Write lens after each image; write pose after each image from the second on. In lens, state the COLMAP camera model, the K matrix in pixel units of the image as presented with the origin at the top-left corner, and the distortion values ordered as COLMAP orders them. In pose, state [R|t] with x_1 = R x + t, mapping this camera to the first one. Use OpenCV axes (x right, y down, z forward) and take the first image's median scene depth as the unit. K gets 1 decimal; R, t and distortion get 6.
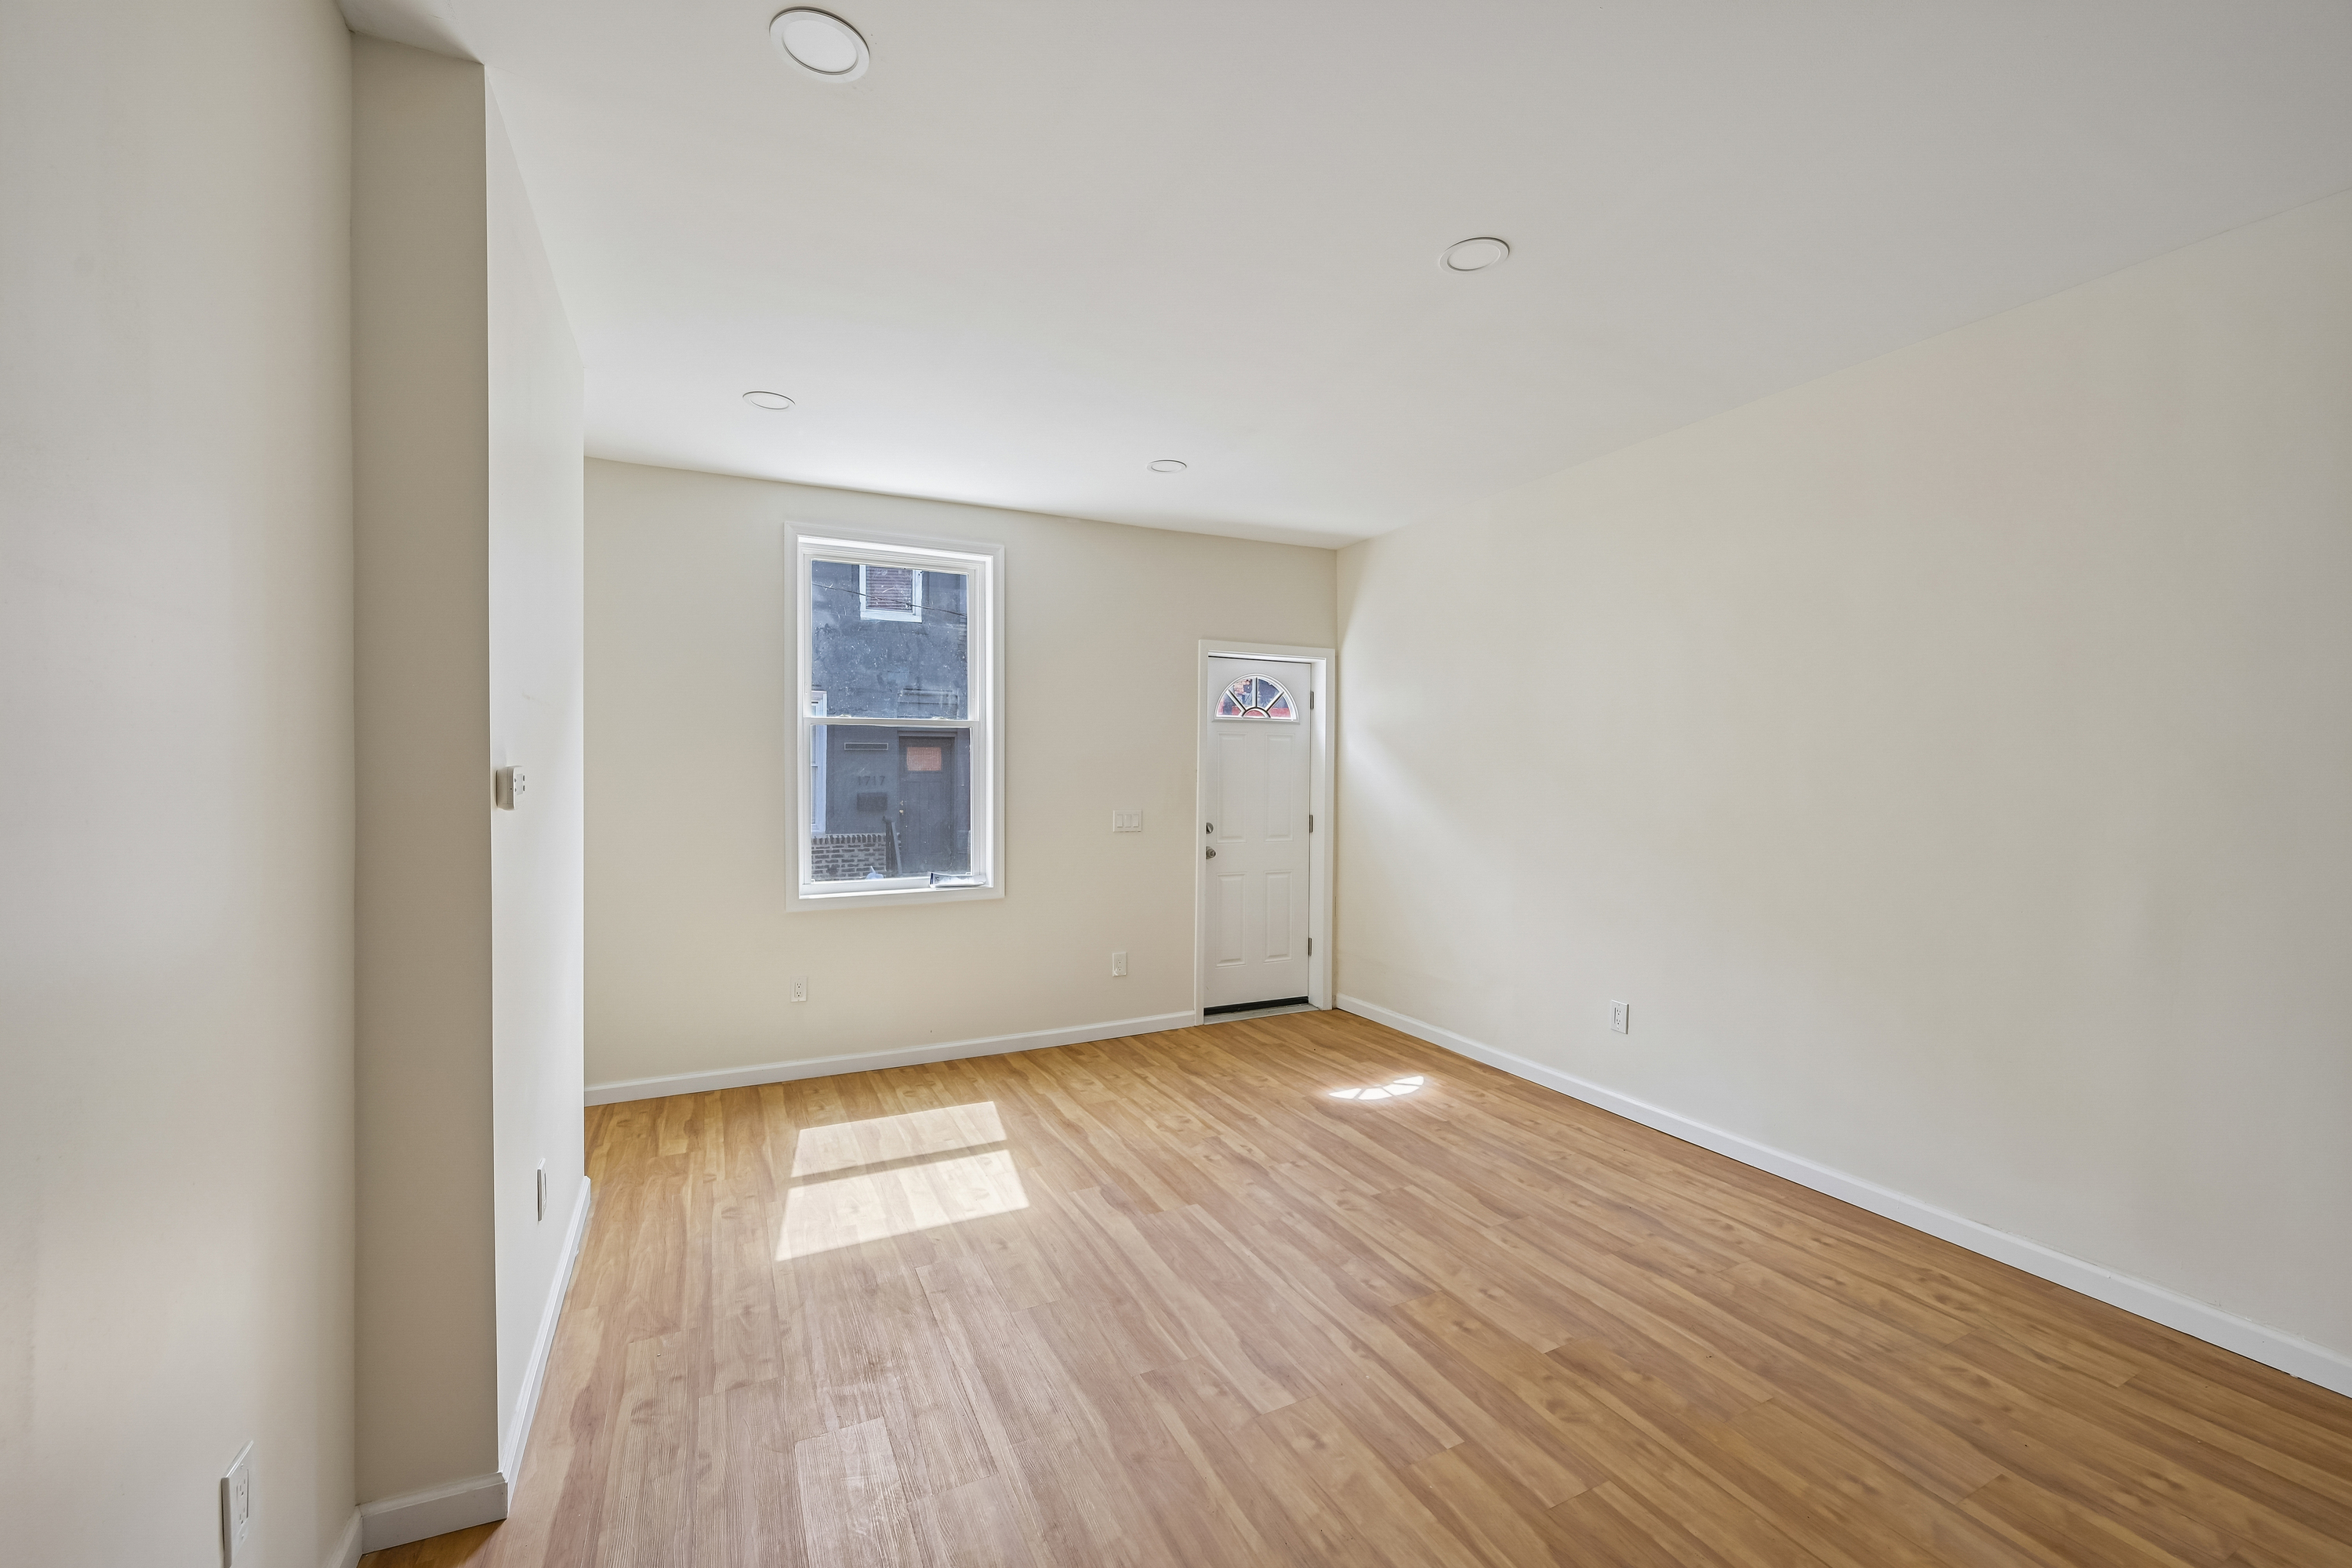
lens RADIAL K [[929.7, 0, 1168.1], [0, 929.7, 775.8], [0, 0, 1]] dist [0.001384, 0.000278]
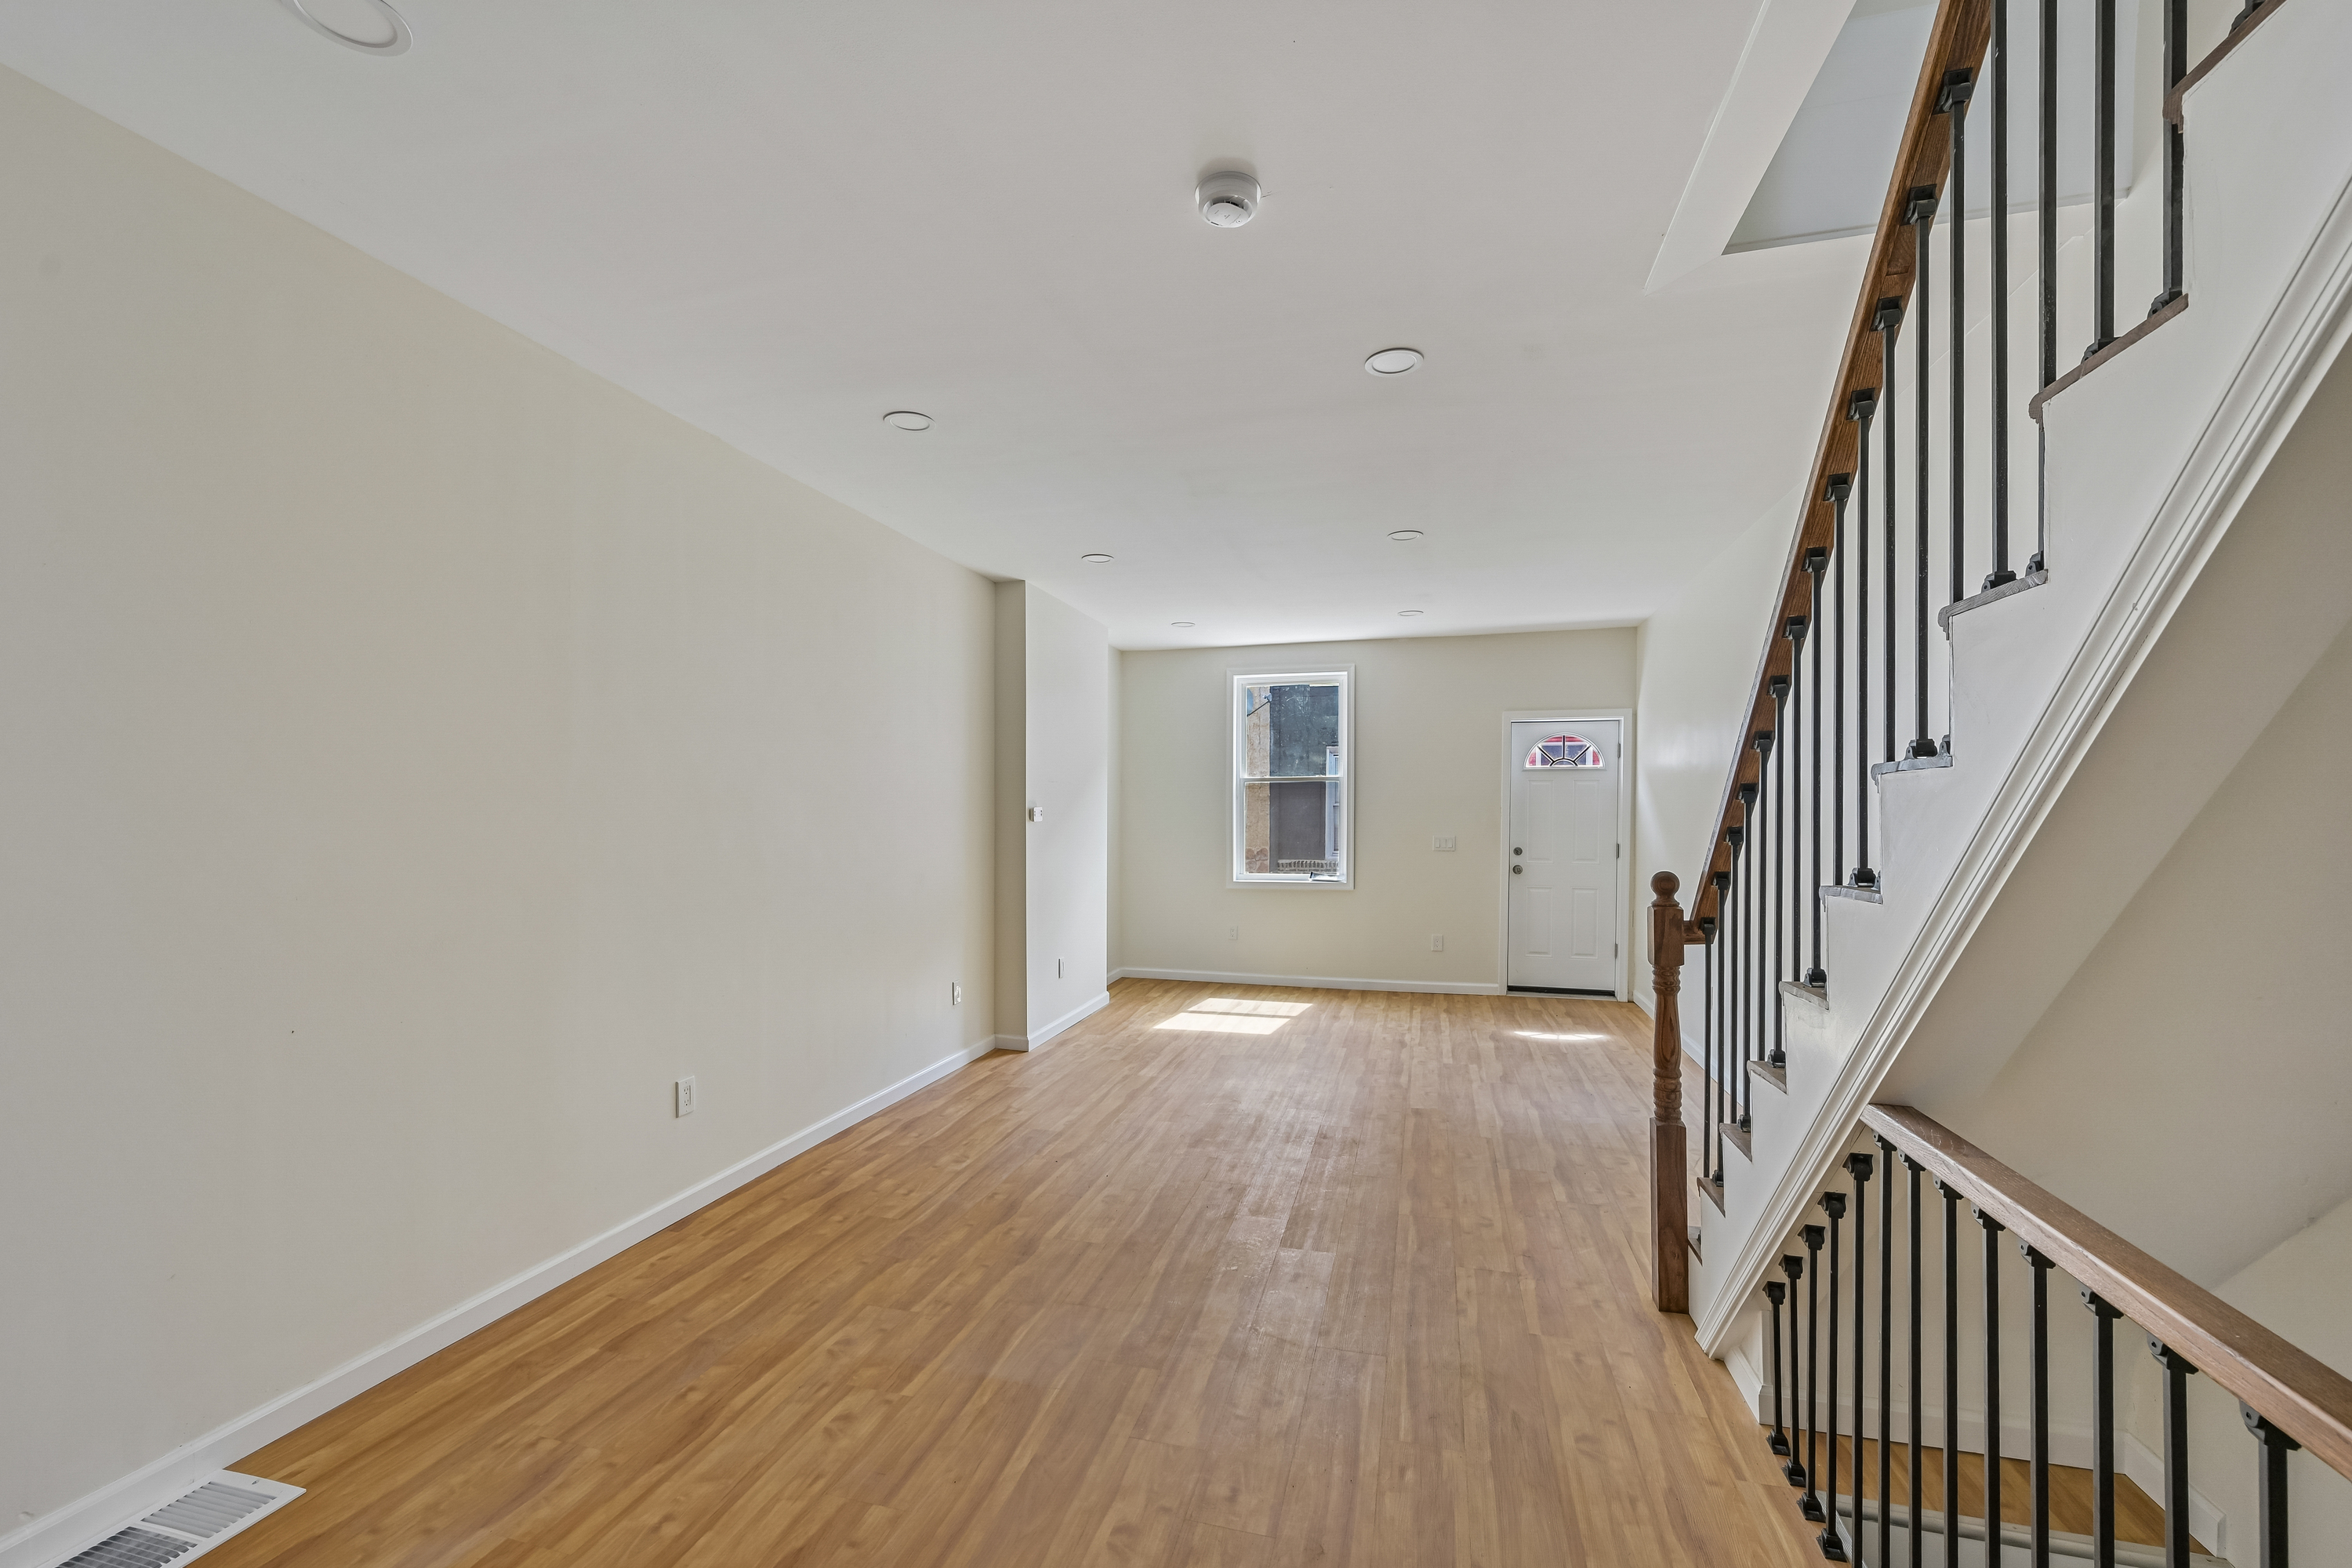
lens RADIAL K [[929.7, 0, 1178.7], [0, 929.7, 798.0], [0, 0, 1]] dist [0.001384, 0.000278]
pose [[0.758849, -0.012706, -0.651142, 0.641810], [-0.000508, 0.999798, -0.020101, 0.008448], [0.651266, 0.015584, 0.758690, -0.388710]]
